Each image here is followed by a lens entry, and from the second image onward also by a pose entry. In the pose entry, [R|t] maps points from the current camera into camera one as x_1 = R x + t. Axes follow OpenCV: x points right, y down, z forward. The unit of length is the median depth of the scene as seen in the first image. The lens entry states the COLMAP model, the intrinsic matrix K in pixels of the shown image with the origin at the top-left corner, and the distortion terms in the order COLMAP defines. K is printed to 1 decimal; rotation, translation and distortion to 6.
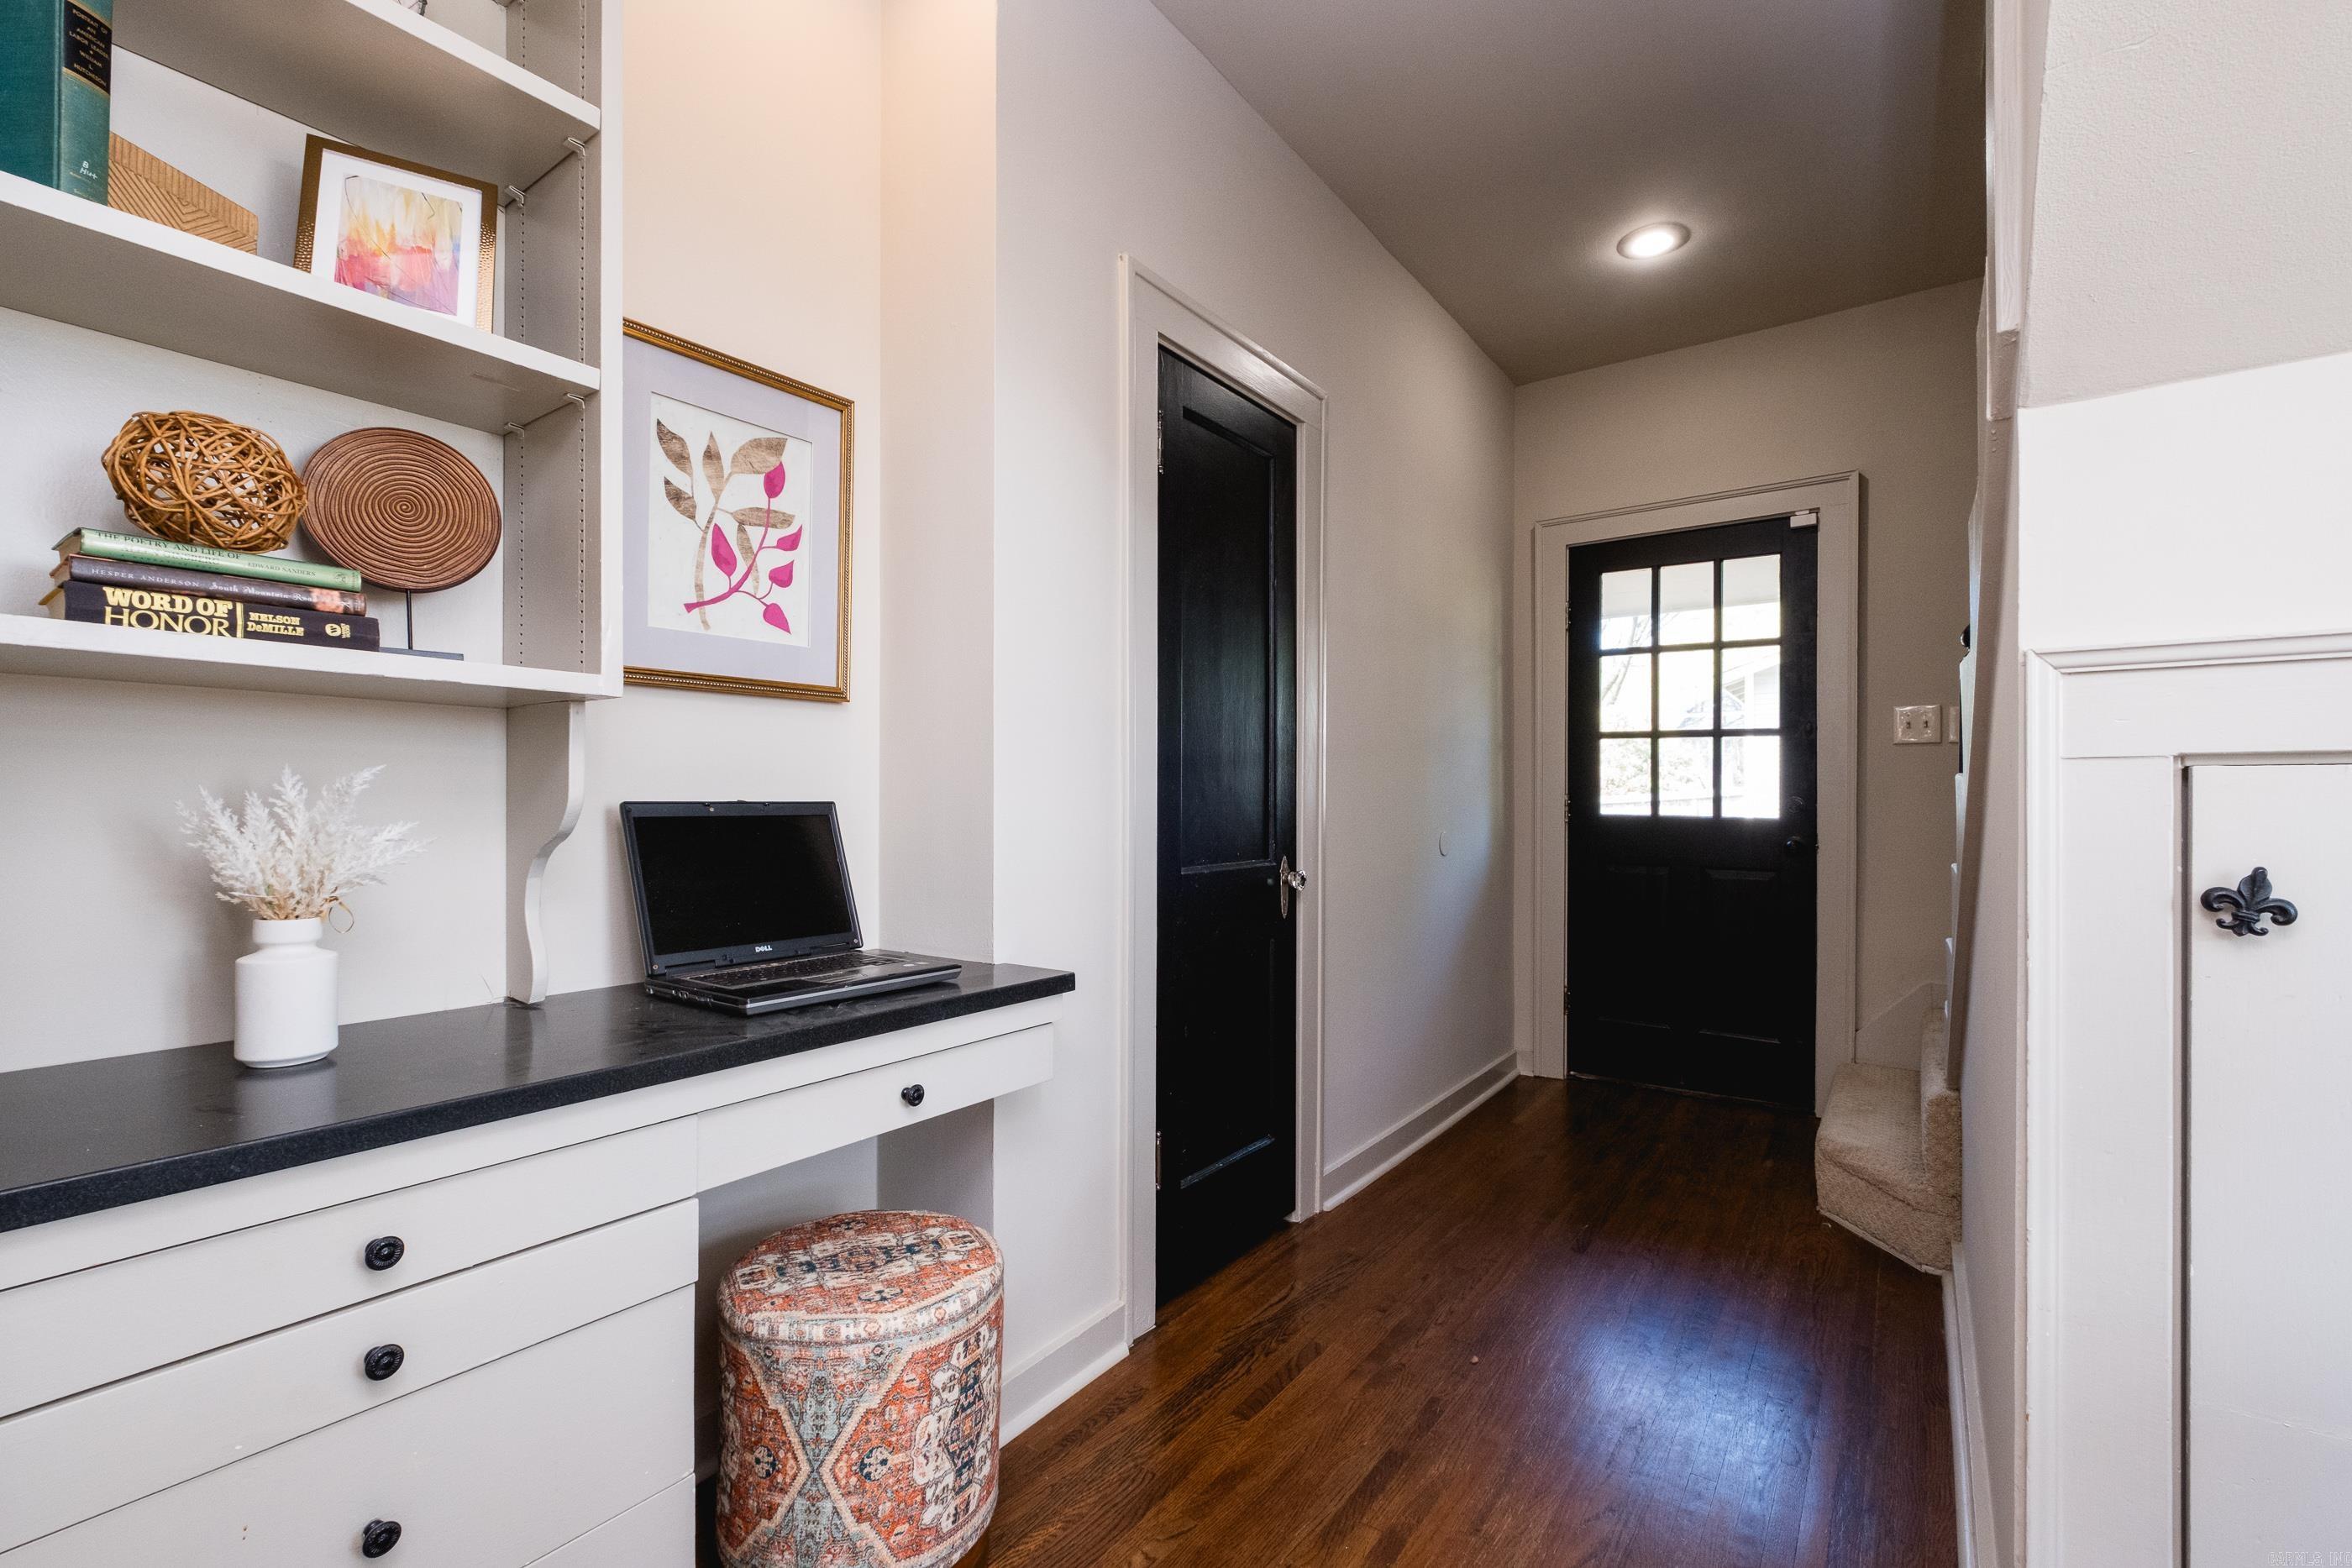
lens RADIAL K [[1044.8, 0, 1171.5], [0, 1044.8, 795.4], [0, 0, 1]] dist [0.002360, -0.003762]
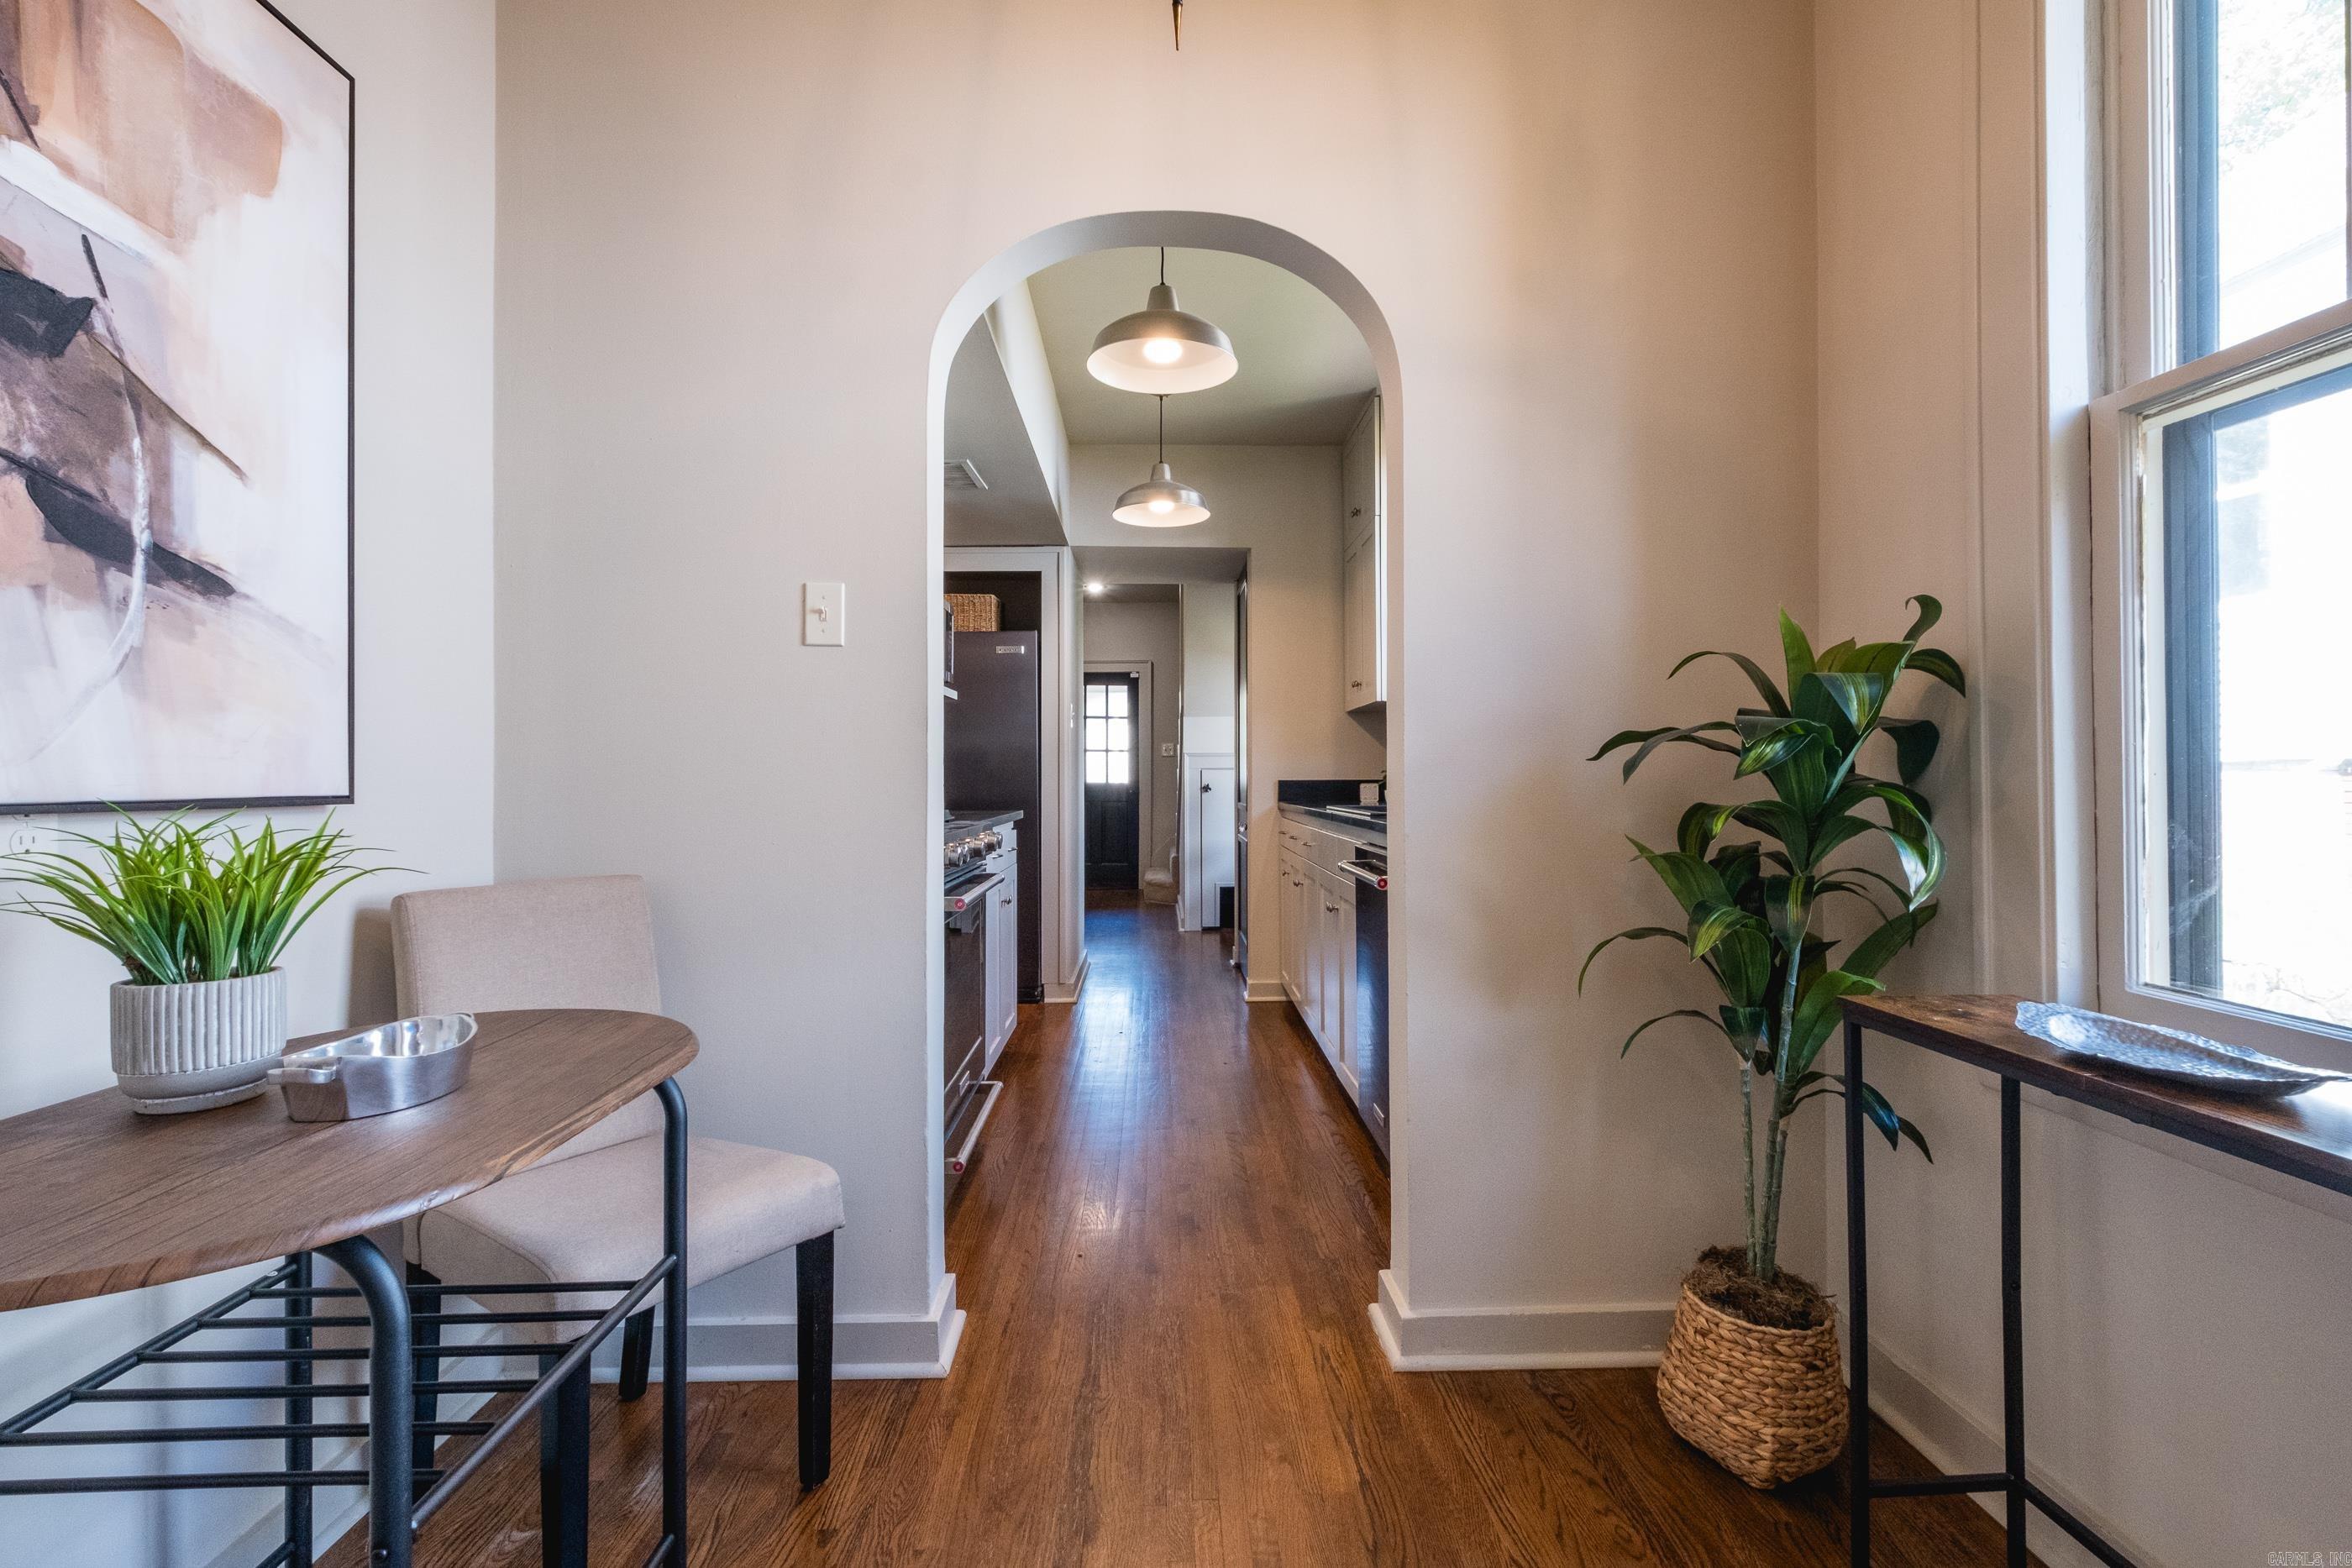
lens RADIAL K [[1044.8, 0, 1183.3], [0, 1044.8, 777.1], [0, 0, 1]] dist [0.002360, -0.003762]
pose [[0.802552, -0.006335, 0.596548, -0.937277], [0.004589, 0.999980, 0.004445, -0.002566], [-0.596564, -0.000830, 0.802565, -1.288956]]
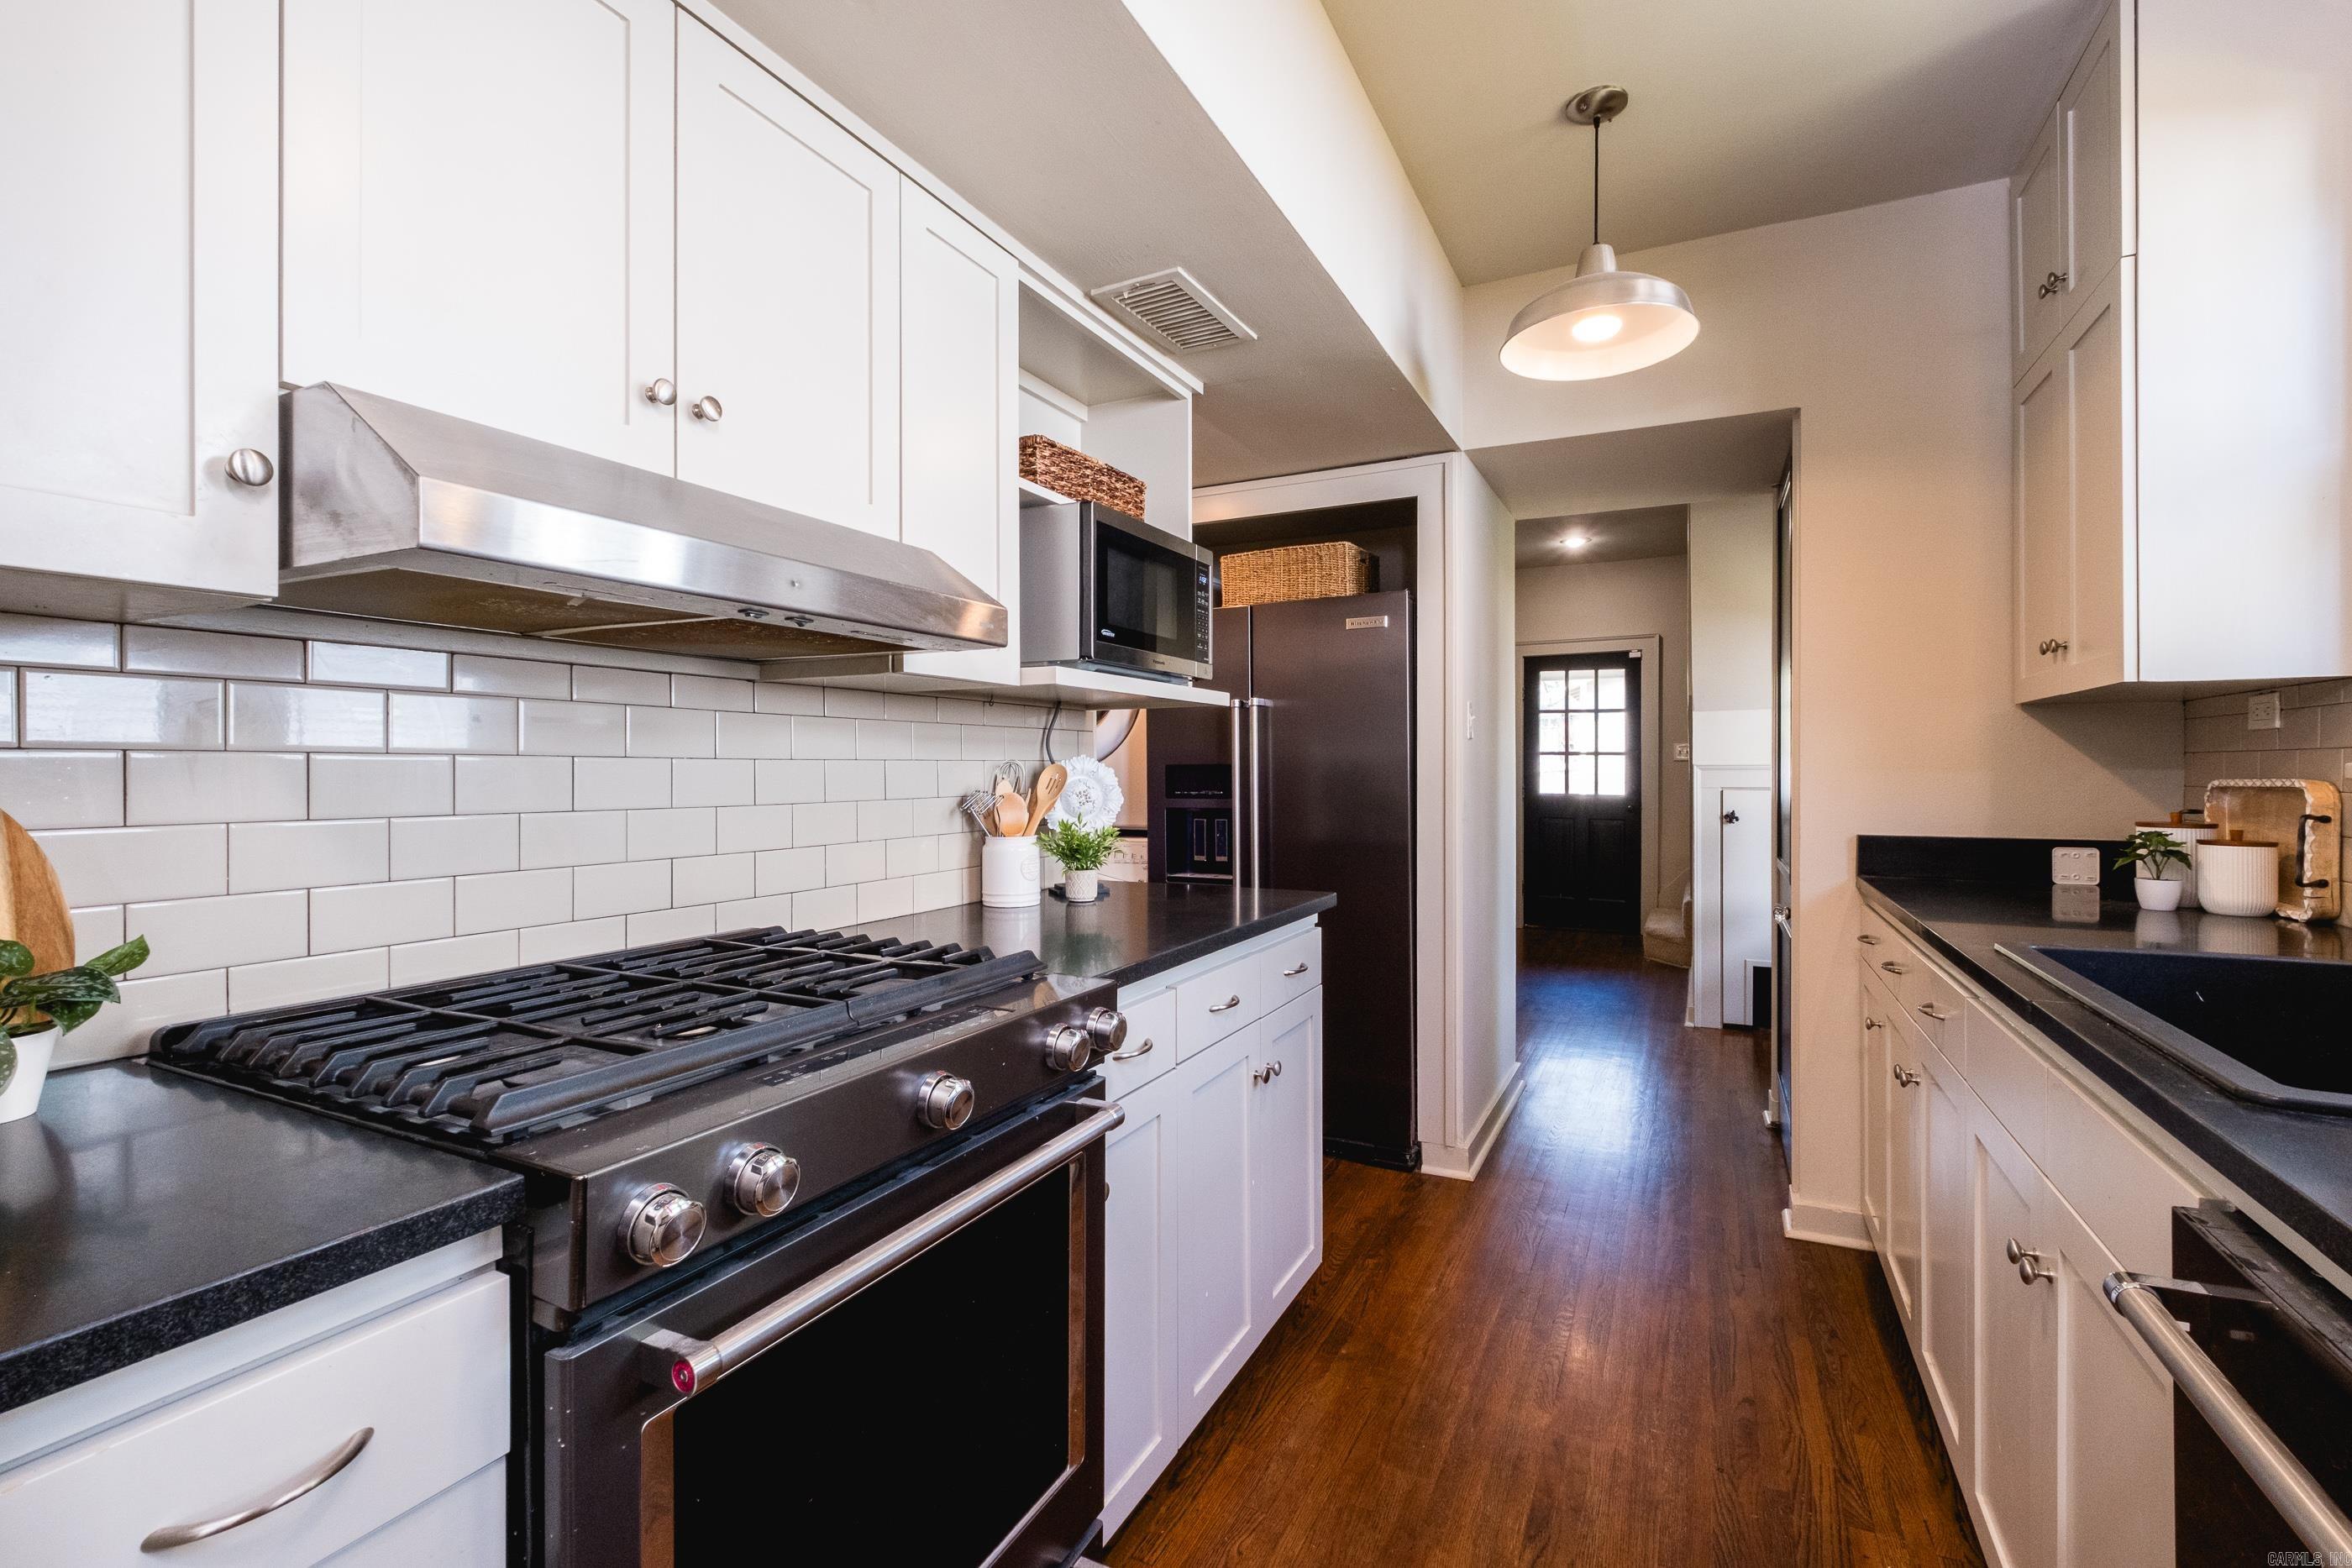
lens RADIAL K [[1044.8, 0, 1195.6], [0, 1044.8, 773.0], [0, 0, 1]] dist [0.002360, -0.003762]
pose [[0.986358, -0.006033, 0.164503, -0.612107], [0.004934, 0.999963, 0.007089, -0.040802], [-0.164539, -0.006181, 0.986351, -0.926099]]
